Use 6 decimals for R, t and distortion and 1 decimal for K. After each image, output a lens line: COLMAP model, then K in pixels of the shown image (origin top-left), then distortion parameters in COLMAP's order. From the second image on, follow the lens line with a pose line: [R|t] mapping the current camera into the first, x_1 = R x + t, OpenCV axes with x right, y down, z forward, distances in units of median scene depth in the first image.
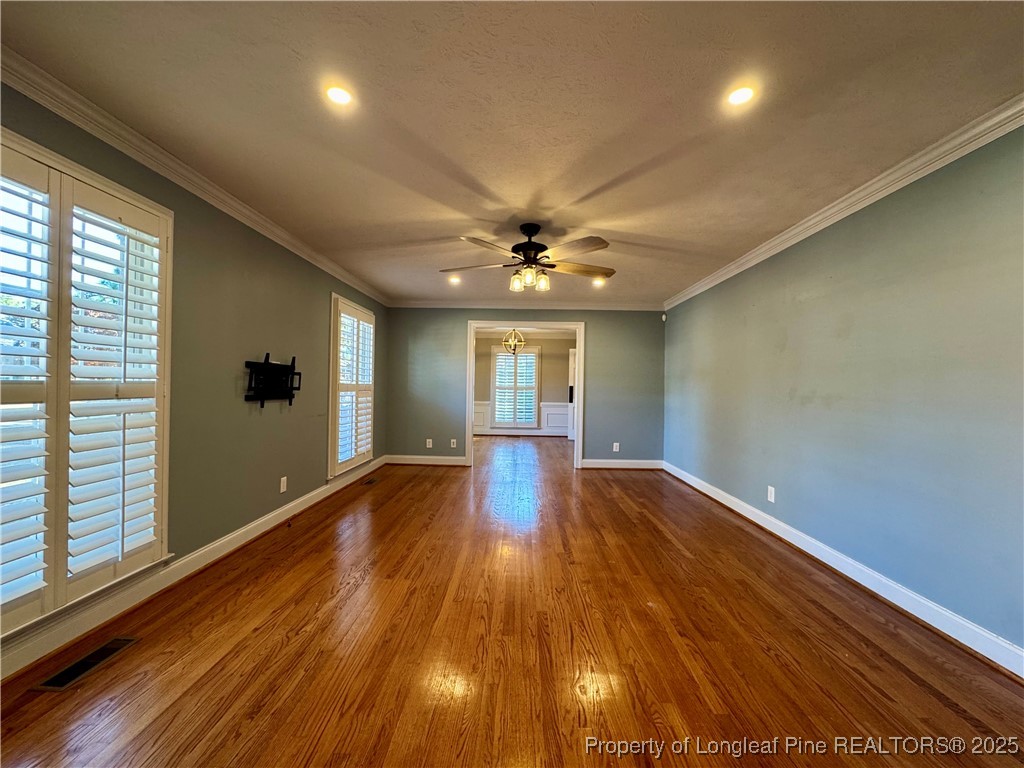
lens RADIAL K [[415.4, 0, 512.0], [0, 415.4, 384.0], [0, 0, 1]] dist [0.000068, 0.000388]
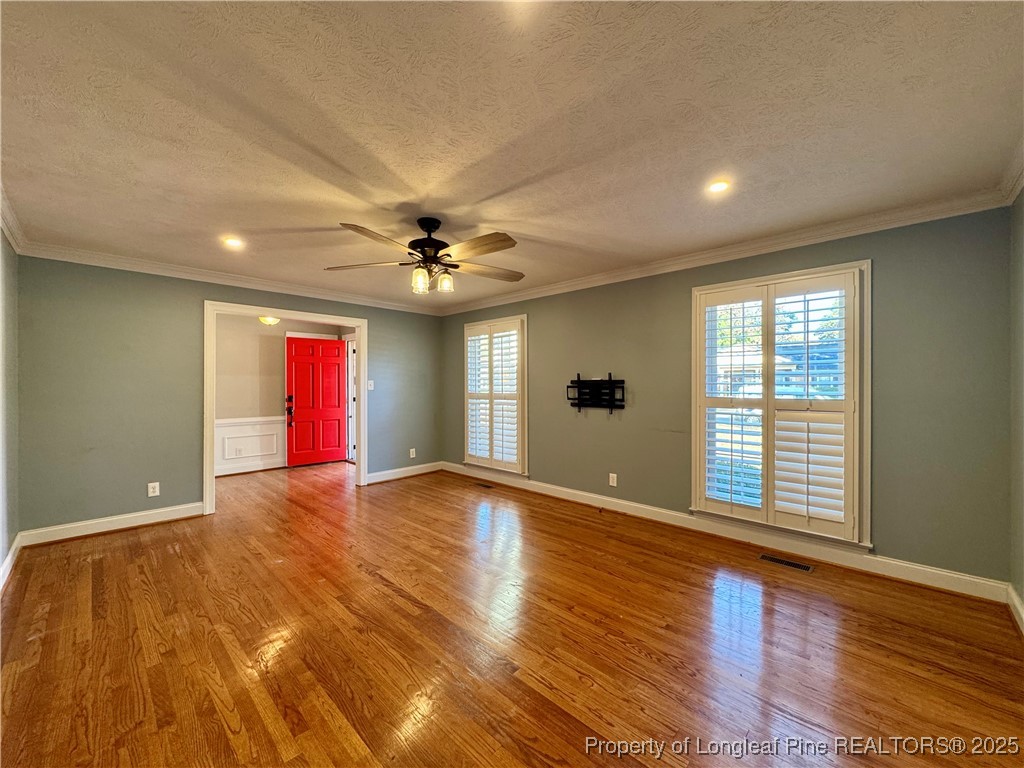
lens RADIAL K [[415.4, 0, 512.0], [0, 415.4, 384.0], [0, 0, 1]] dist [0.000068, 0.000388]
pose [[-0.686027, -0.013976, -0.727442, 0.605163], [-0.005701, 0.999888, -0.013834, -0.018120], [0.727553, -0.005344, -0.686030, 1.857978]]
